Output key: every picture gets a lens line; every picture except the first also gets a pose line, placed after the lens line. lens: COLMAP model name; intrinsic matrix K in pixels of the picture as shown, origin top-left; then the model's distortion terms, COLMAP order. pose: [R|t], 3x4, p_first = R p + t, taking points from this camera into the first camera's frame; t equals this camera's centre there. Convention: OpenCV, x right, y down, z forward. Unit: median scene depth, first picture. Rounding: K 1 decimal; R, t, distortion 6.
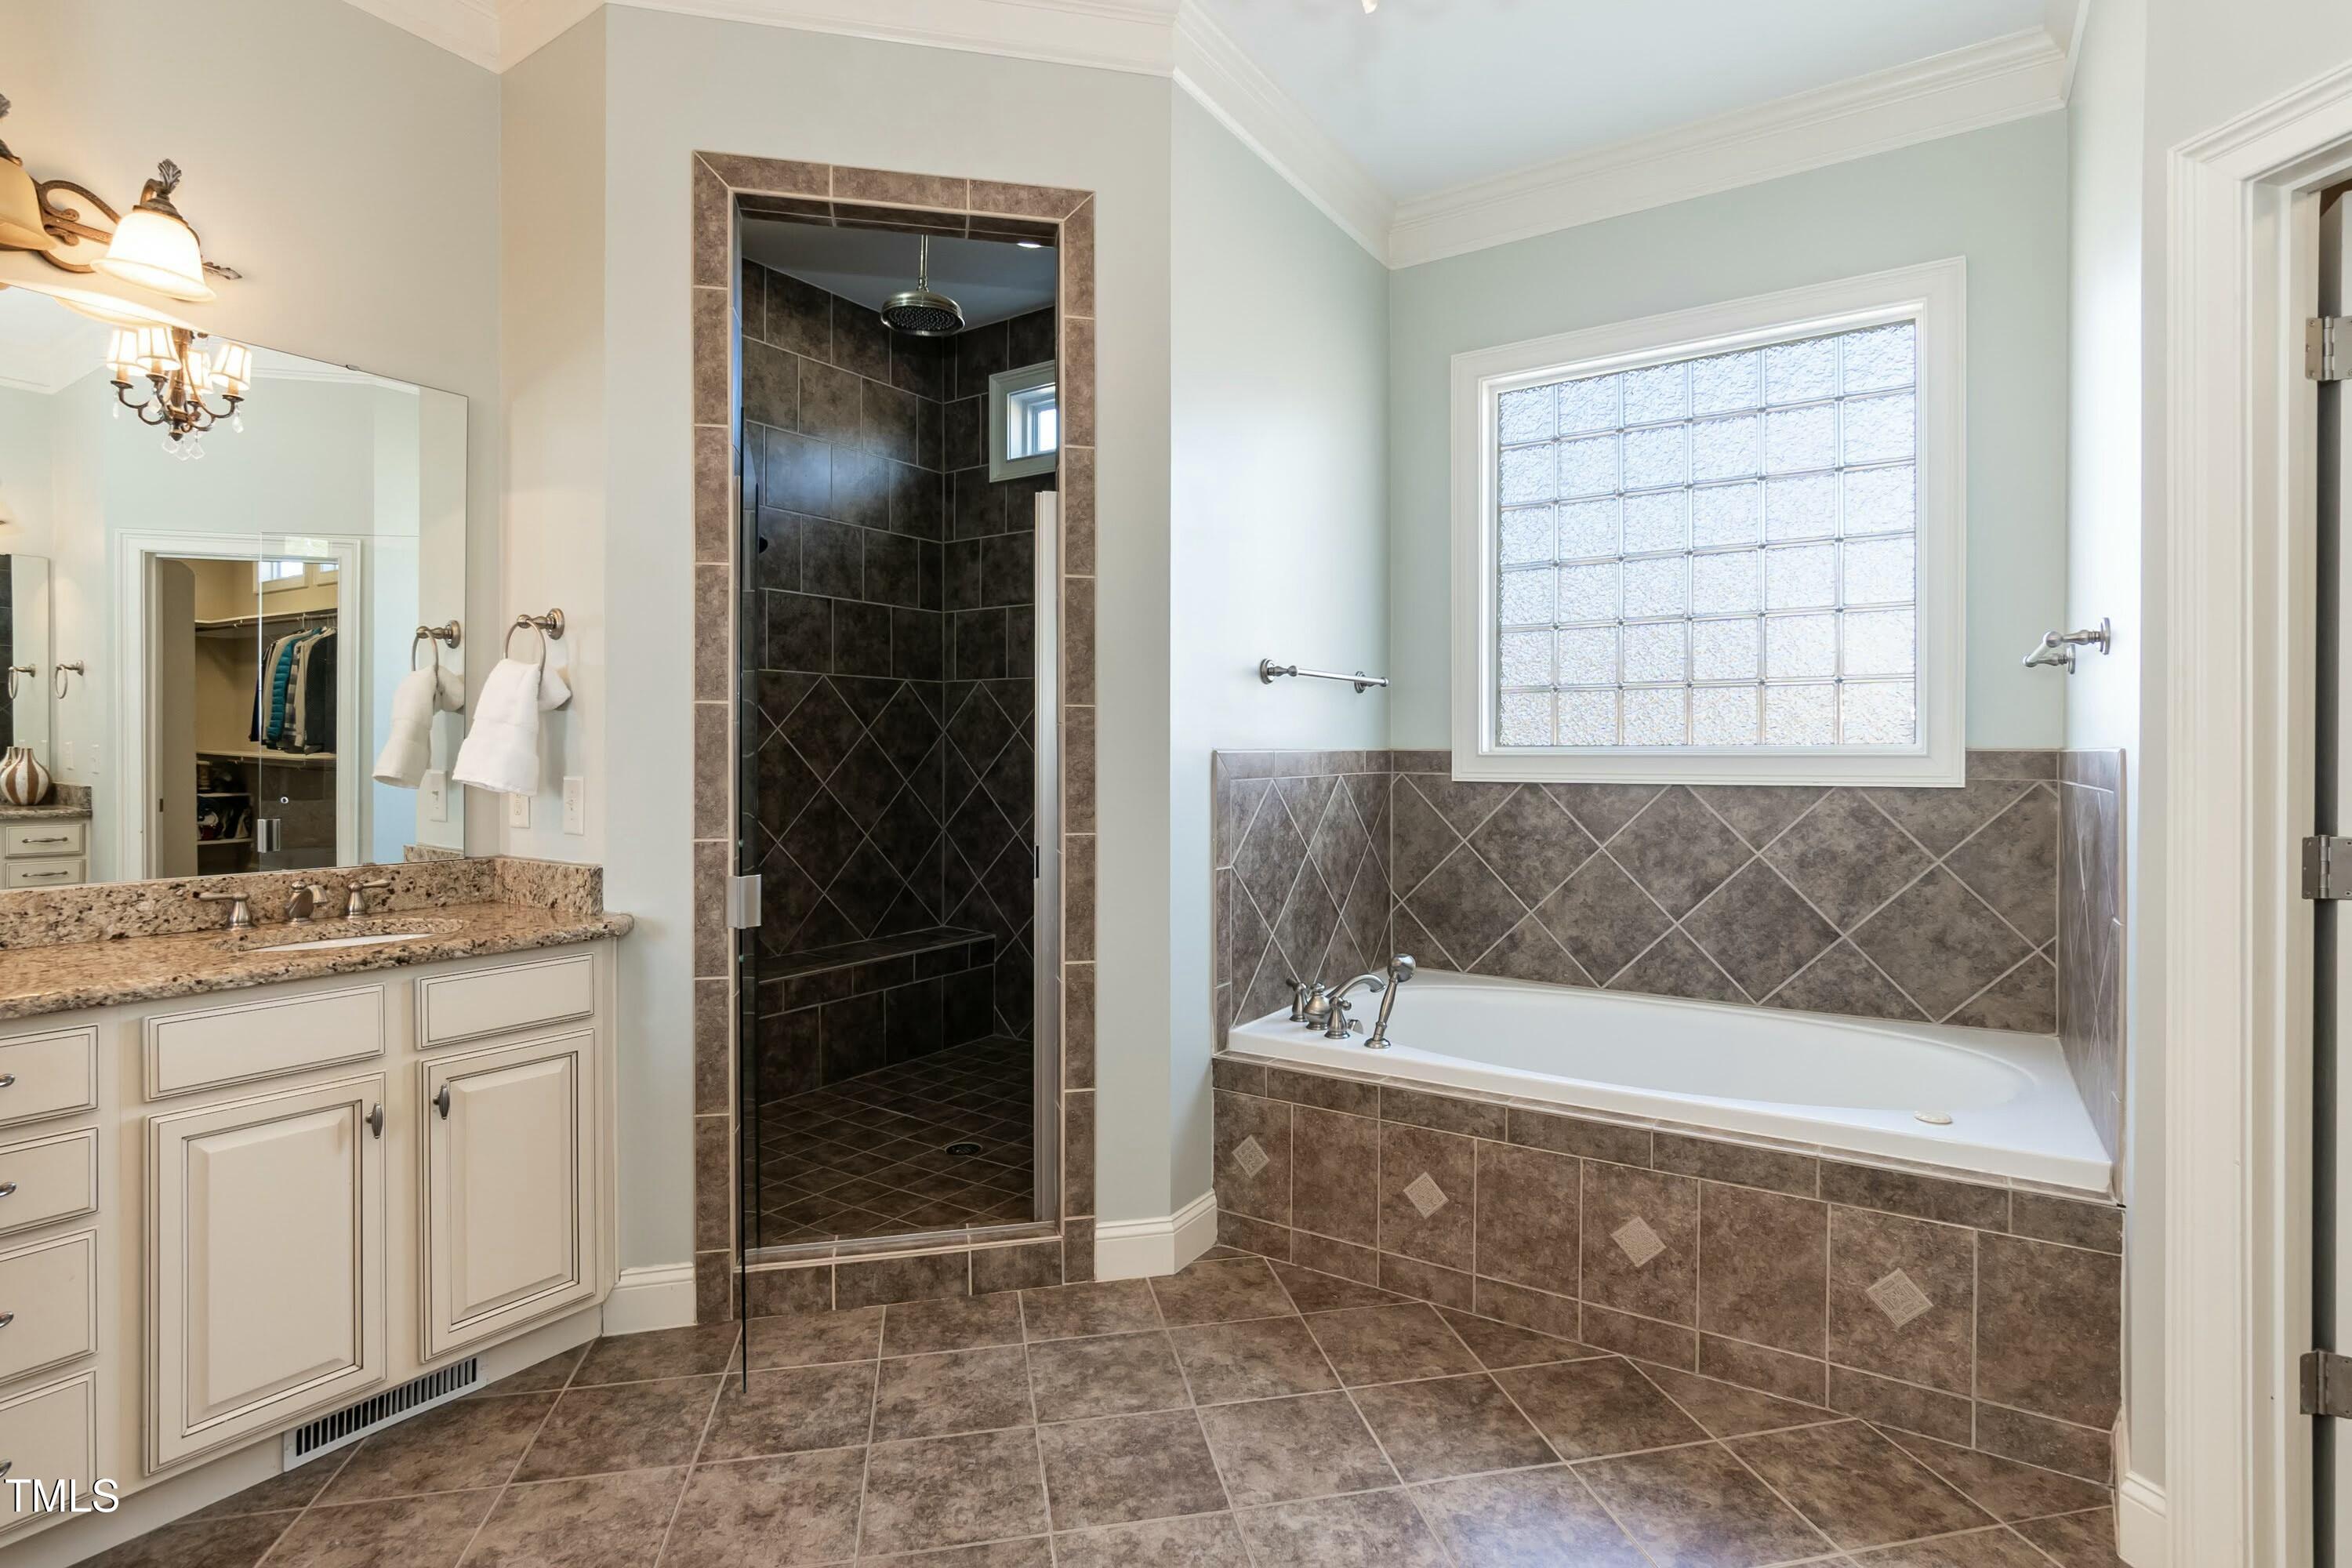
lens RADIAL K [[1135.6, 0, 1180.9], [0, 1135.6, 765.3], [0, 0, 1]] dist [0.005194, 0.000976]
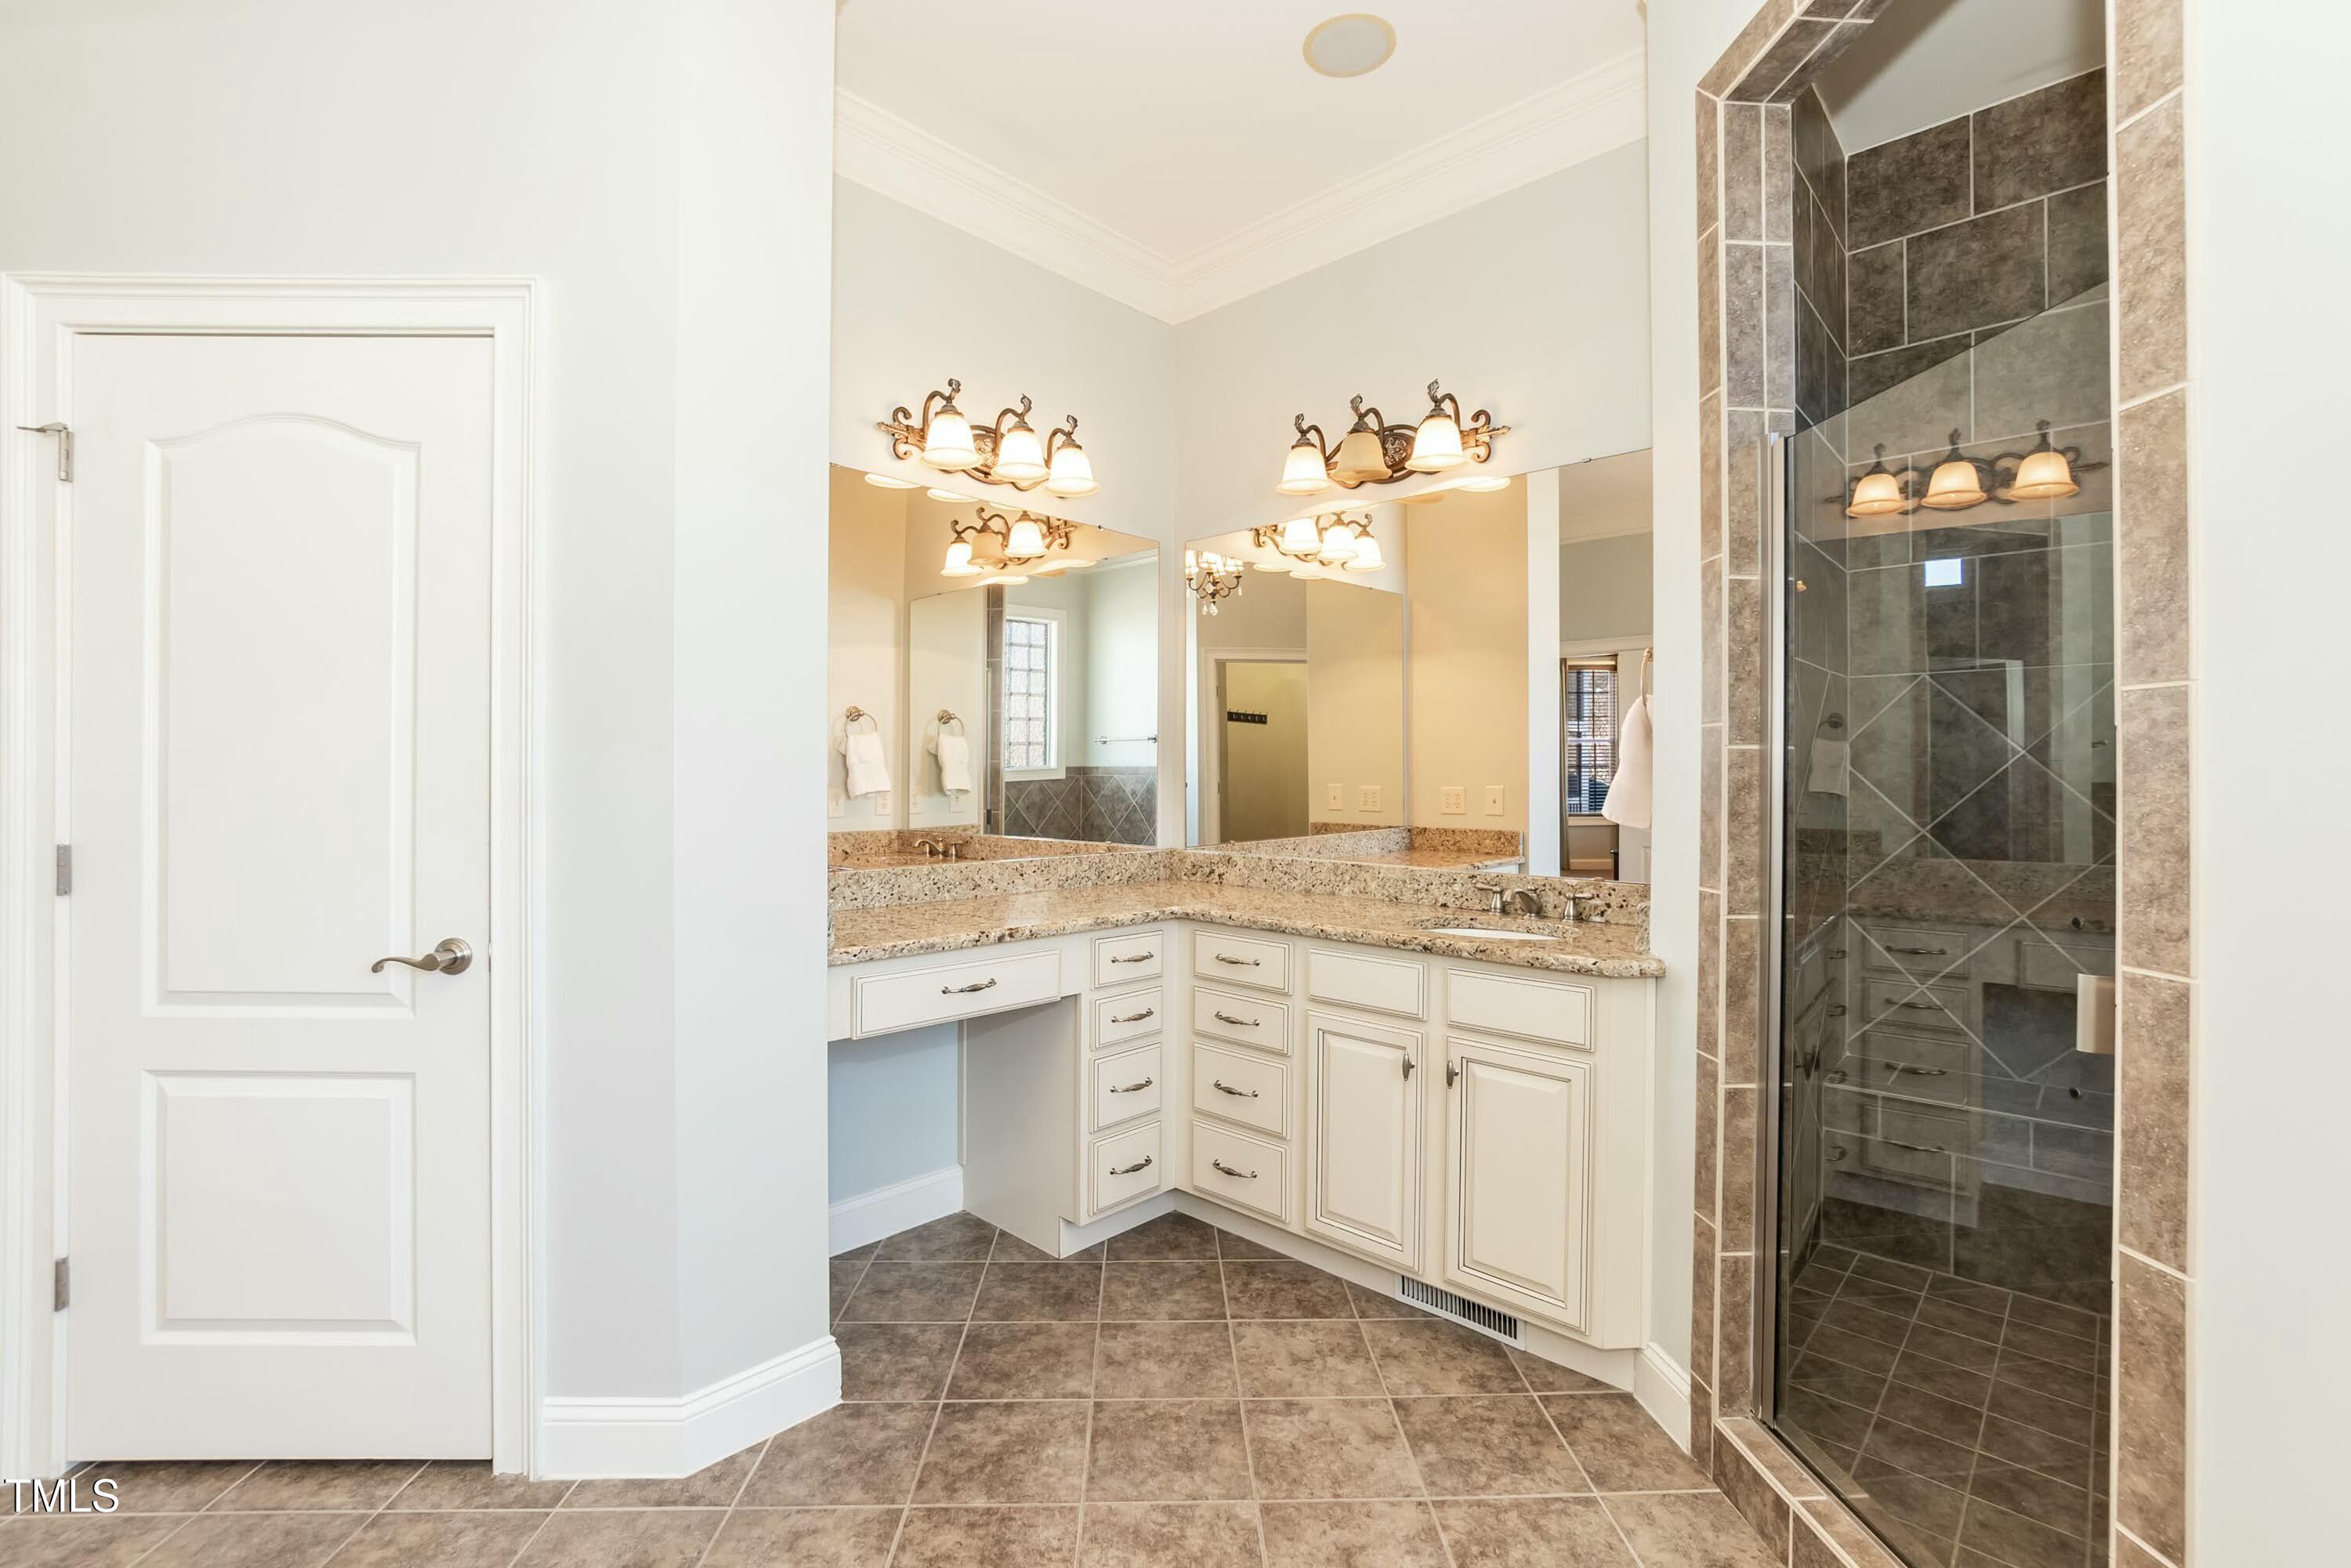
lens RADIAL K [[1036.3, 0, 1182.8], [0, 1036.3, 778.4], [0, 0, 1]] dist [-0.022551, 0.007542]
pose [[-0.161226, -0.001463, -0.986916, 0.469703], [-0.017217, 0.999851, 0.001331, -0.012753], [0.986767, 0.017207, -0.161227, 0.880746]]
